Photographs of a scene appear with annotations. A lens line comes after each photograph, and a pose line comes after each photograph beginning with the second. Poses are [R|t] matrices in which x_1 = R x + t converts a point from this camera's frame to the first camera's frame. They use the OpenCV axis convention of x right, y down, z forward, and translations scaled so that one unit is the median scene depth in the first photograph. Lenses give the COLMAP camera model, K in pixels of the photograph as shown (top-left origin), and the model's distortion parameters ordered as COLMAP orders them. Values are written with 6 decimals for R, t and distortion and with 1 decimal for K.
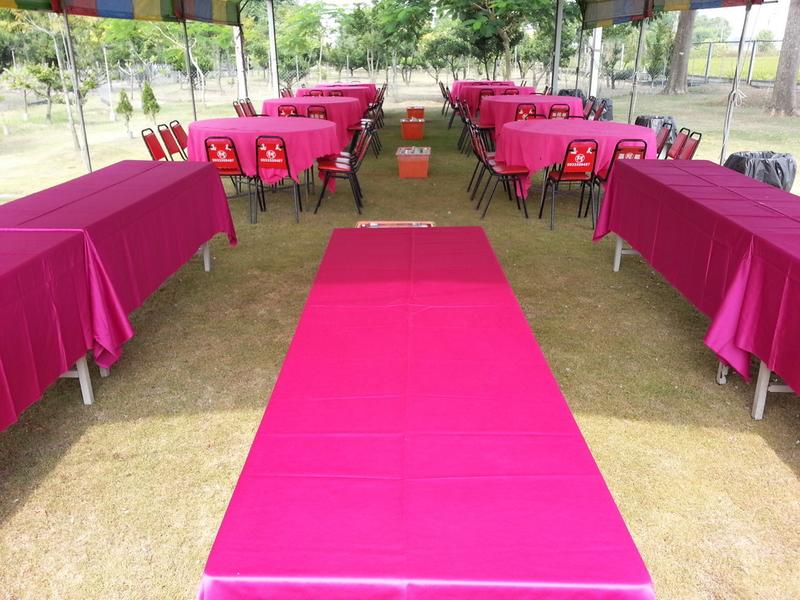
lens RADIAL K [[639.9, 0, 400.0], [0, 639.9, 300.0], [0, 0, 1]] dist [0.083534, -0.139641]
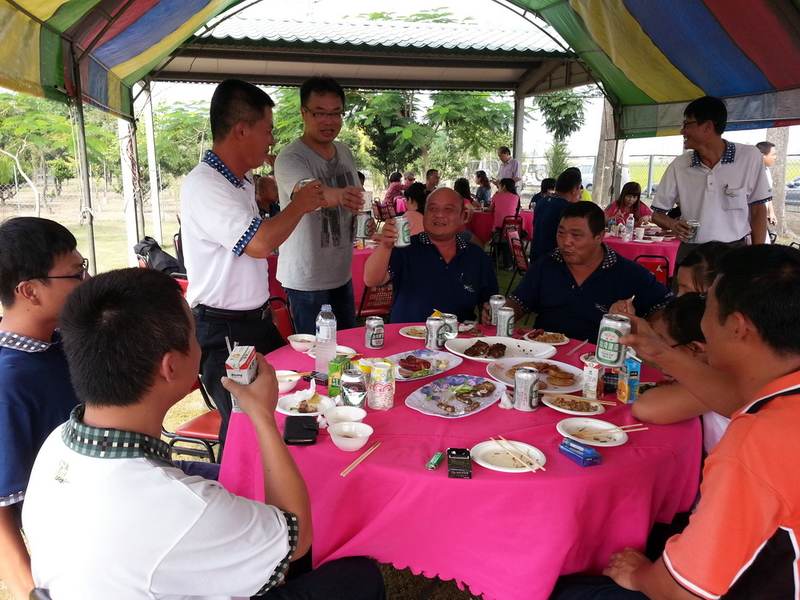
lens RADIAL K [[638.2, 0, 397.1], [0, 638.2, 289.6], [0, 0, 1]] dist [0.127260, -0.242856]
pose [[0.962109, -0.041983, 0.269414, -0.224819], [0.087644, 0.983257, -0.159764, -0.174283], [-0.258196, 0.177323, 0.949680, 0.458820]]
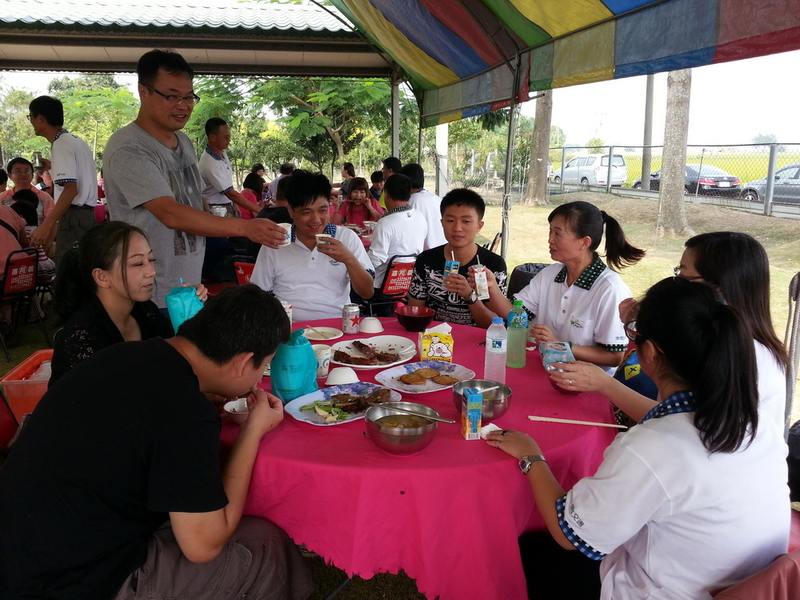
lens RADIAL K [[639.9, 0, 400.0], [0, 639.9, 300.0], [0, 0, 1]] dist [0.083534, -0.139641]
pose [[0.979050, -0.032559, 0.200998, 0.140928], [0.060853, 0.988805, -0.136238, -0.174856], [-0.194312, 0.145615, 0.970072, 0.444668]]
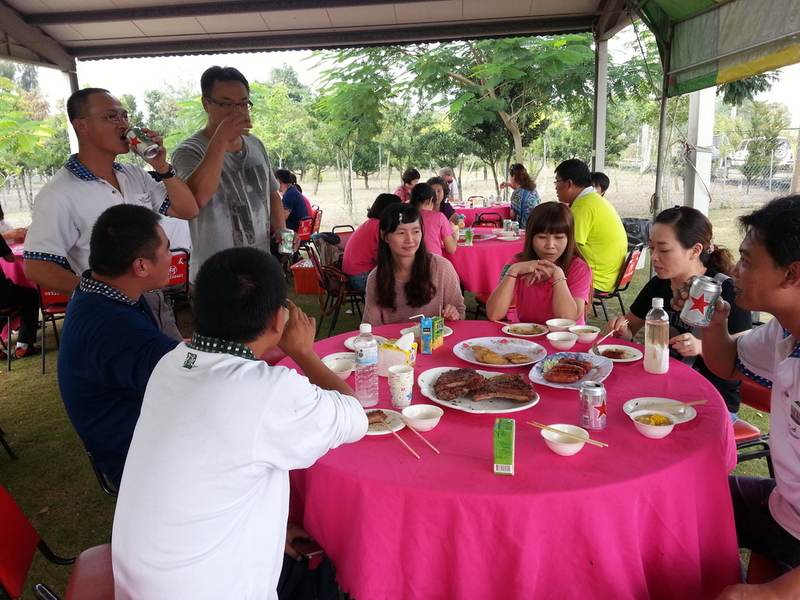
lens RADIAL K [[639.9, 0, 400.0], [0, 639.9, 300.0], [0, 0, 1]] dist [0.083534, -0.139641]
pose [[0.997060, -0.009231, -0.076065, 0.200657], [-0.000903, 0.991232, -0.132130, -0.320636], [0.076618, 0.131810, 0.988310, 0.807279]]
